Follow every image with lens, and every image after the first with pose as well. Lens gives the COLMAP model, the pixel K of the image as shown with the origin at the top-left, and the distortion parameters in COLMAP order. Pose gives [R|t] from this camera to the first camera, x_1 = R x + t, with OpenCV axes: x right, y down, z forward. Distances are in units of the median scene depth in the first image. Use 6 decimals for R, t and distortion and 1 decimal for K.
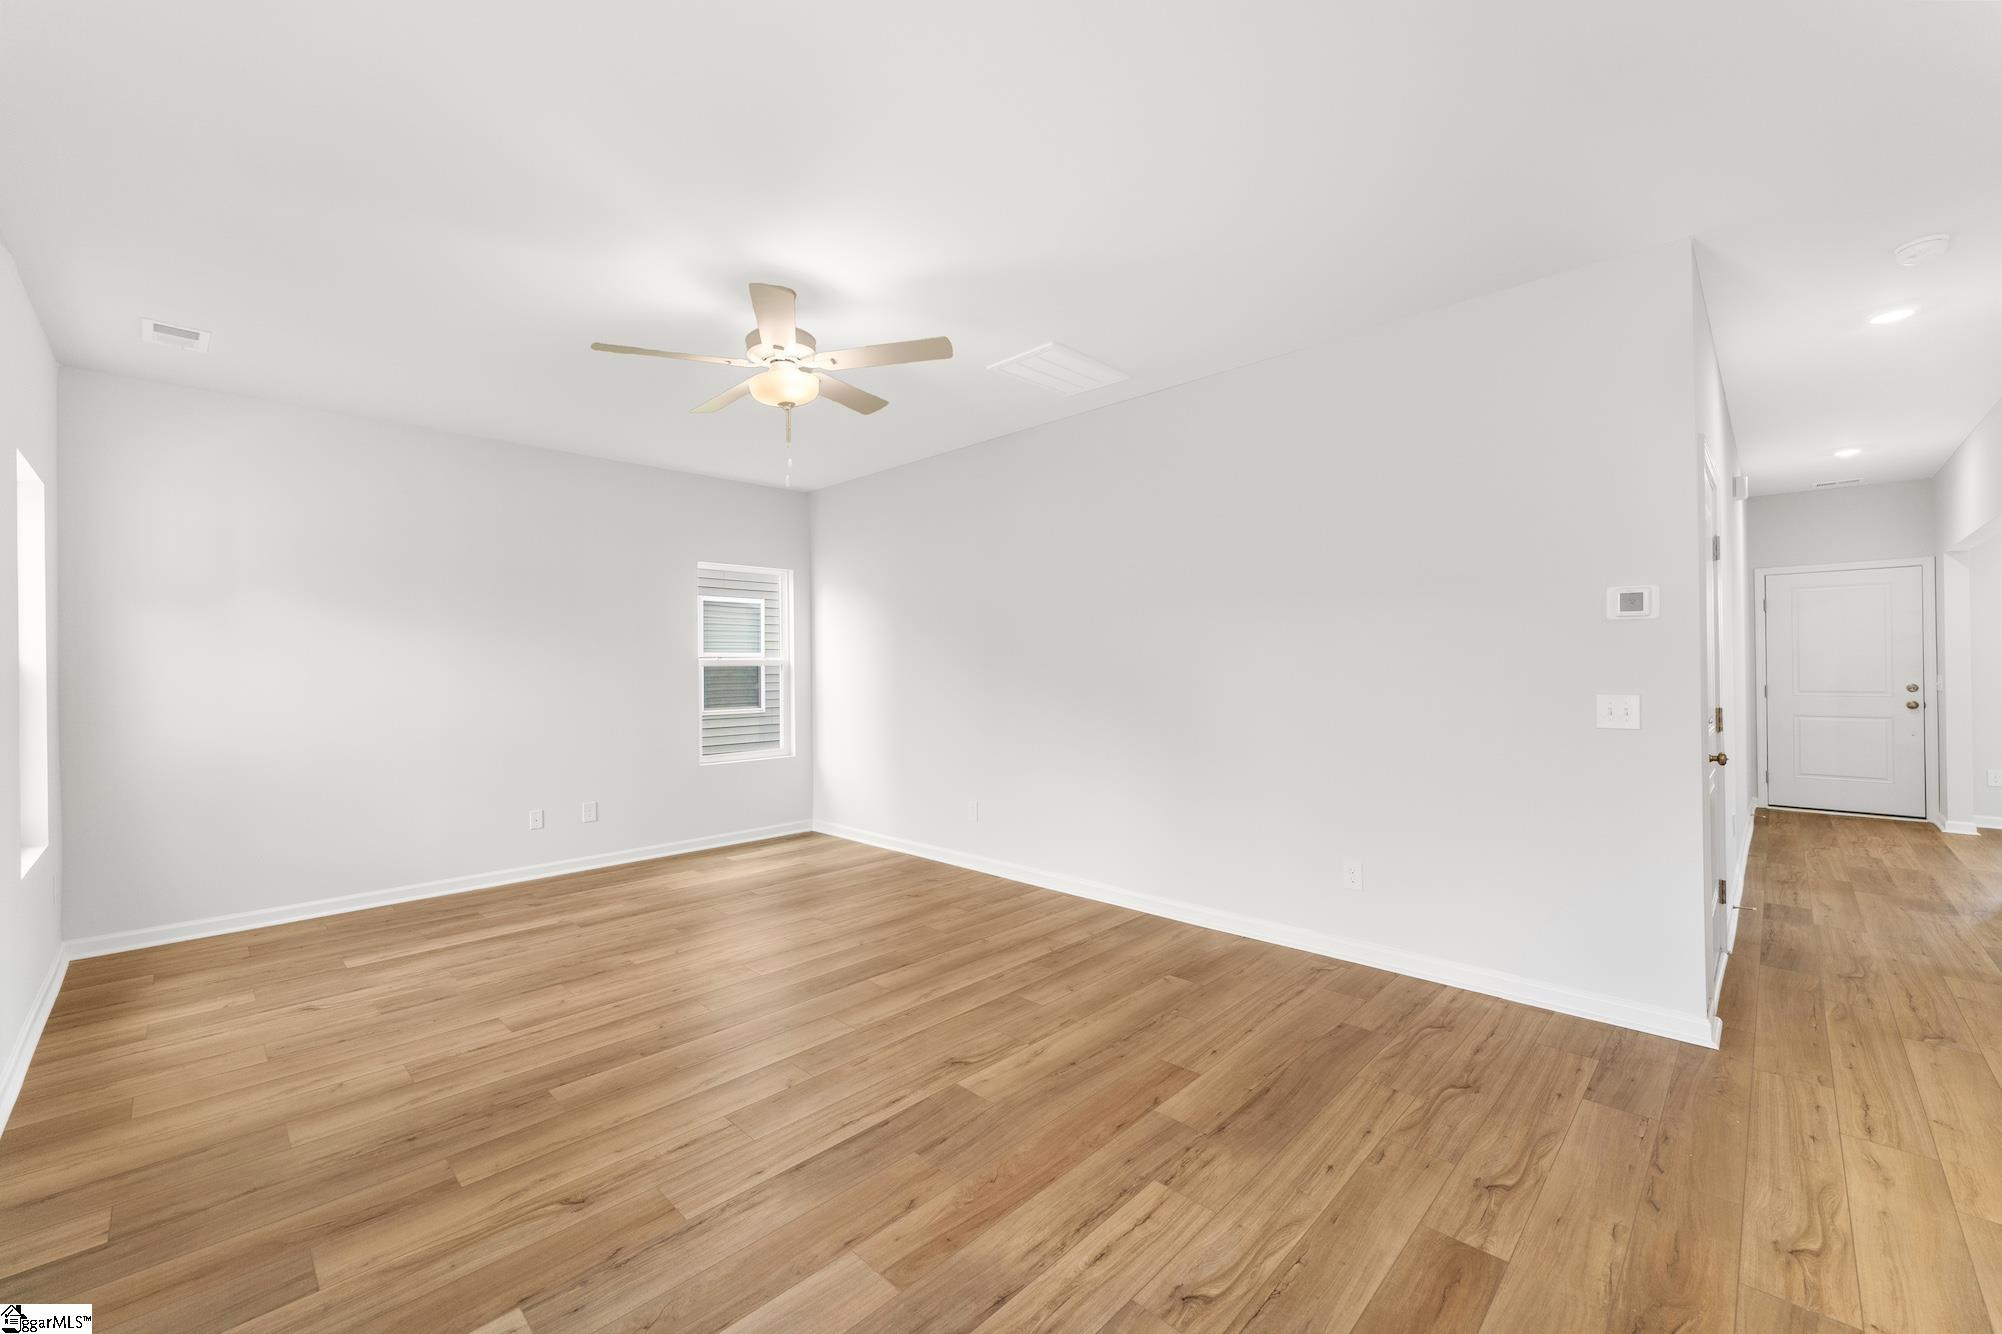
lens RADIAL K [[787.8, 0, 992.7], [0, 787.8, 672.3], [0, 0, 1]] dist [-0.000747, -0.000128]
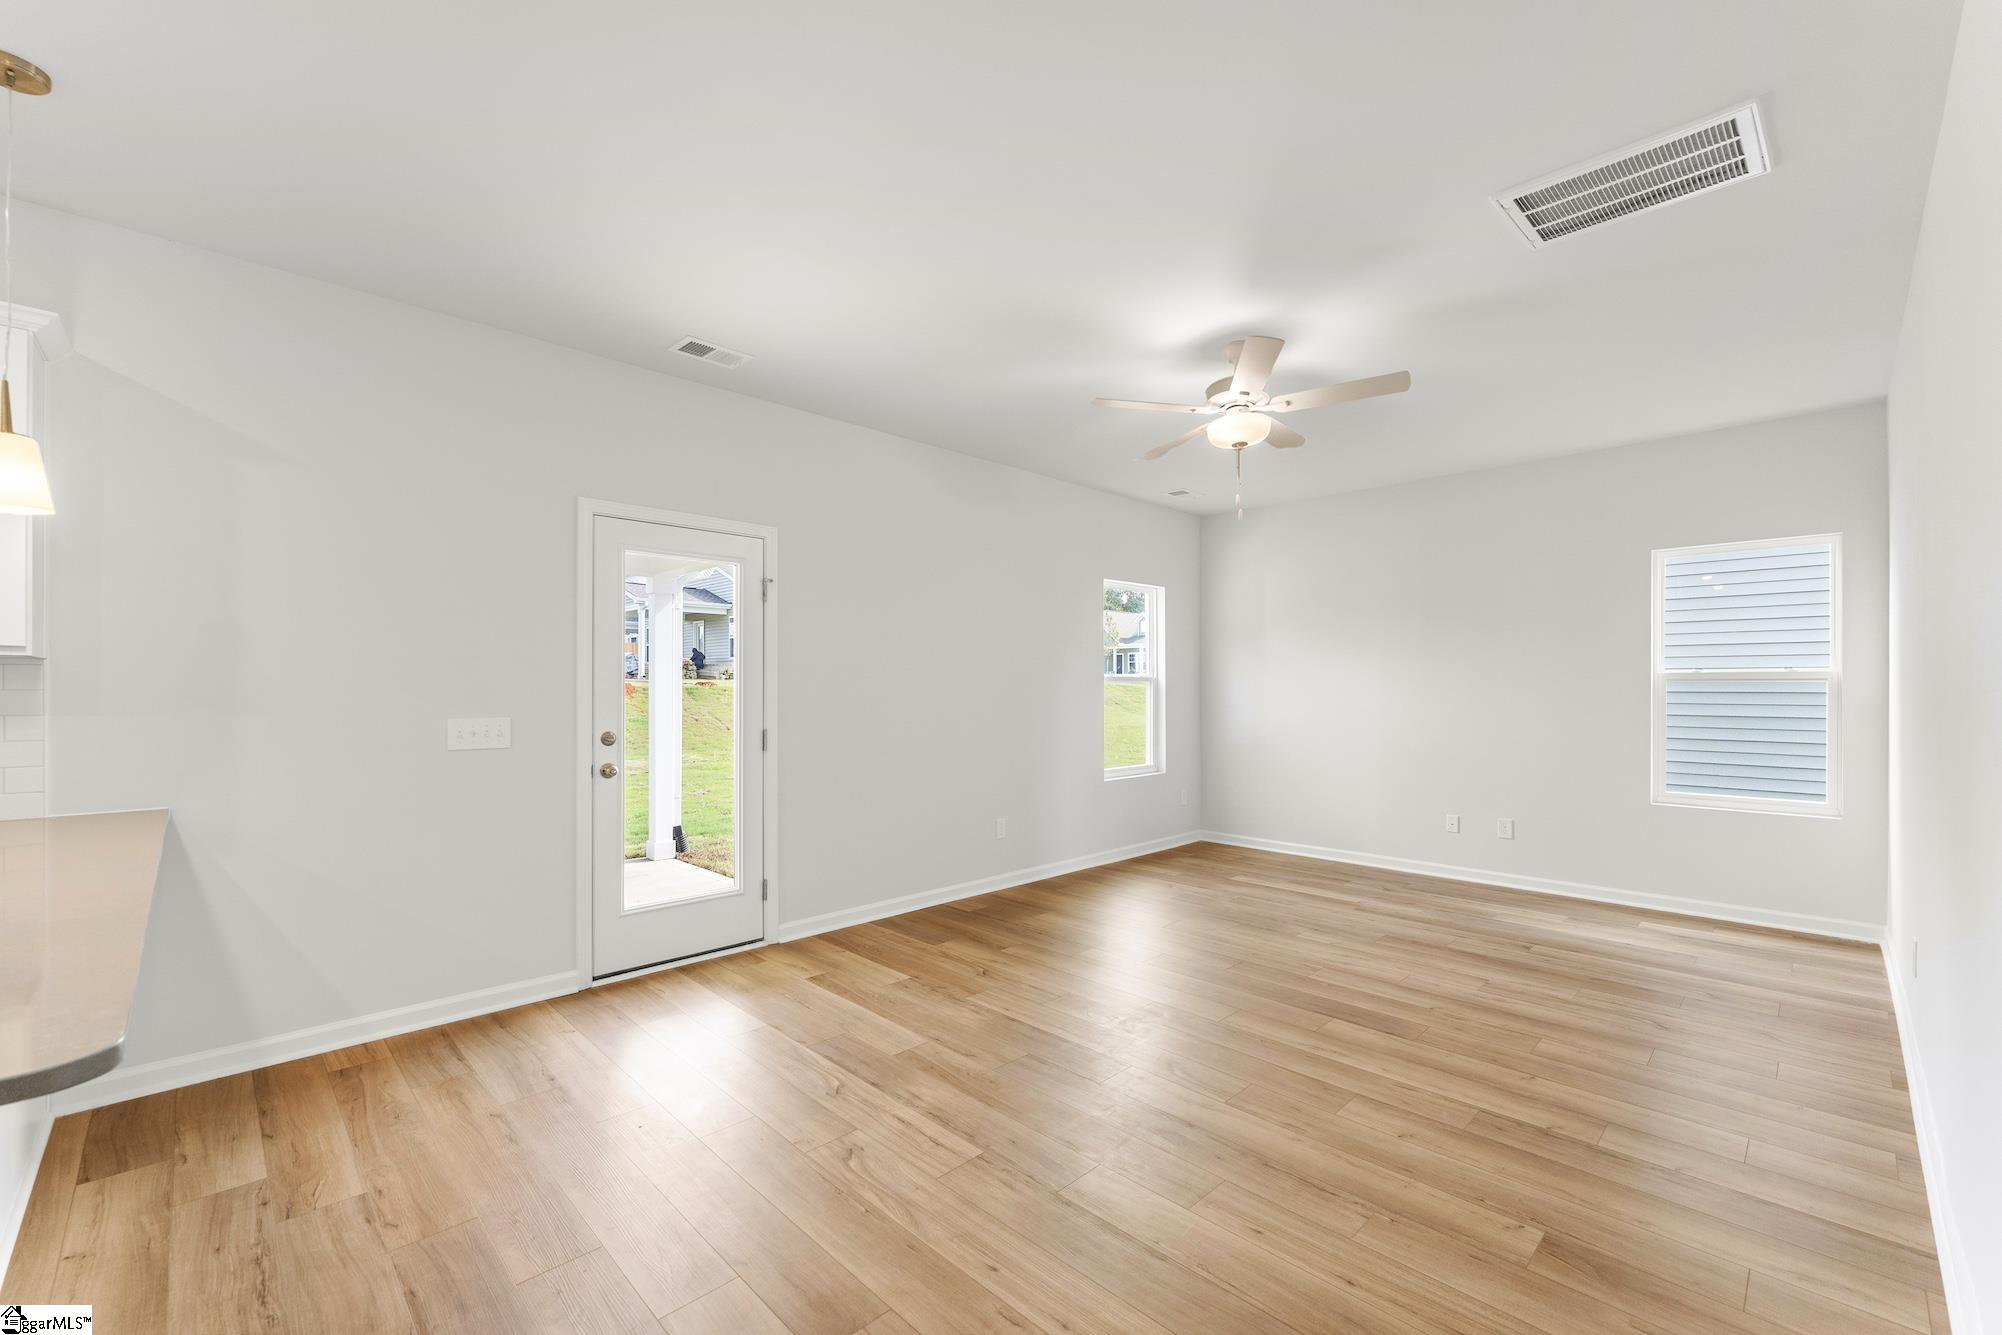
lens RADIAL K [[787.8, 0, 992.7], [0, 787.8, 672.8], [0, 0, 1]] dist [-0.000747, -0.000128]
pose [[0.004299, -0.007425, -0.999963, 0.818177], [-0.005737, 0.999956, -0.007449, -0.007624], [0.999974, 0.005769, 0.004256, 0.629714]]
